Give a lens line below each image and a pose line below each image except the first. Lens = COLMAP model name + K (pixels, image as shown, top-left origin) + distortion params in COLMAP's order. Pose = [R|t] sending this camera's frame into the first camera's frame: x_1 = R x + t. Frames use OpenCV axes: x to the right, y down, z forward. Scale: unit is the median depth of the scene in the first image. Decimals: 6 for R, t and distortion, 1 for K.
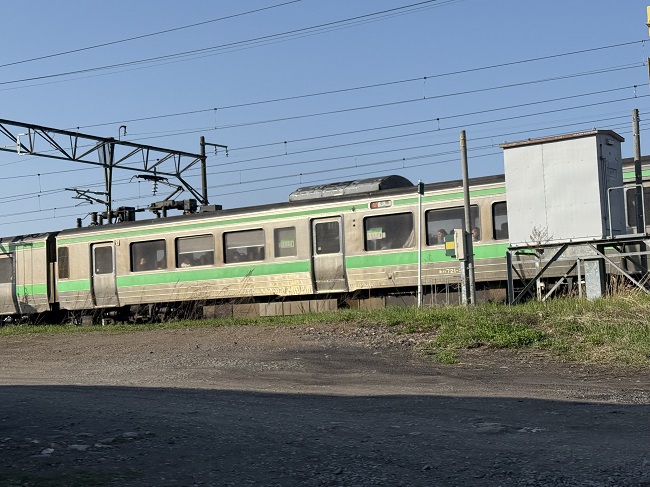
lens RADIAL K [[1021.4, 0, 328.0], [0, 1021.4, 241.3], [0, 0, 1]] dist [0.159763, 0.000000]
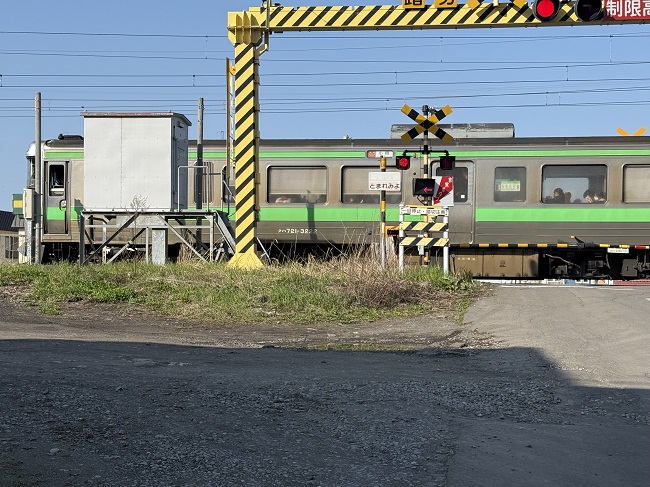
lens RADIAL K [[1021.4, 0, 339.5], [0, 1021.4, 244.0], [0, 0, 1]] dist [0.159763, 0.000000]
pose [[0.881430, 0.073740, 0.466523, -0.084719], [-0.088879, 0.995987, 0.010495, 0.004952], [-0.463877, -0.050715, 0.884447, -0.060223]]
